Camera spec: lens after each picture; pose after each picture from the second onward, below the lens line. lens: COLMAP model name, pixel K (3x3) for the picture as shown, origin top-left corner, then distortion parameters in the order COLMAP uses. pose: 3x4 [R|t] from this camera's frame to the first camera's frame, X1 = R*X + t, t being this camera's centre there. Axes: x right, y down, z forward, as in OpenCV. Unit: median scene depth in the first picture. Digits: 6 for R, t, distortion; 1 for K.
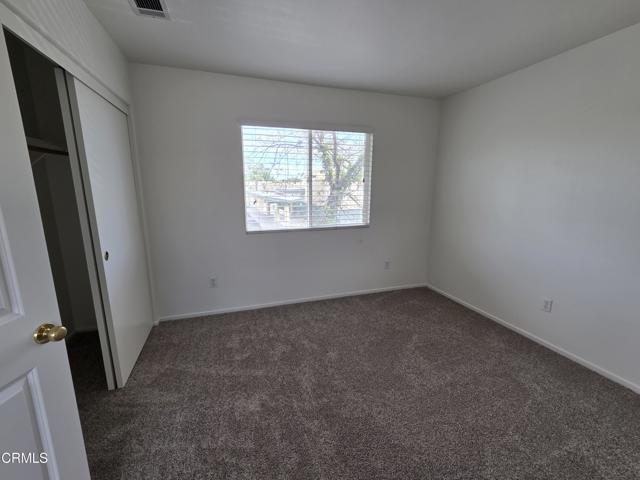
lens RADIAL K [[279.5, 0, 317.7], [0, 279.5, 240.4], [0, 0, 1]] dist [-0.001941, 0.000246]
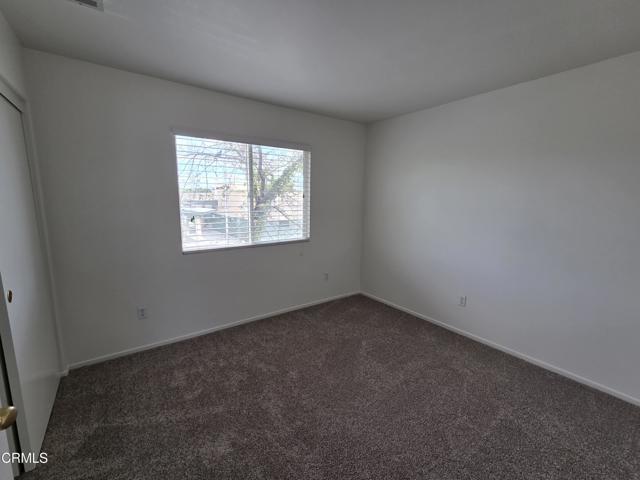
lens RADIAL K [[279.5, 0, 317.7], [0, 279.5, 240.4], [0, 0, 1]] dist [-0.001941, 0.000246]
pose [[0.953486, -0.037108, 0.299144, -0.122683], [0.048483, 0.998352, -0.030691, -0.022145], [-0.297513, 0.043767, 0.953714, 0.014571]]
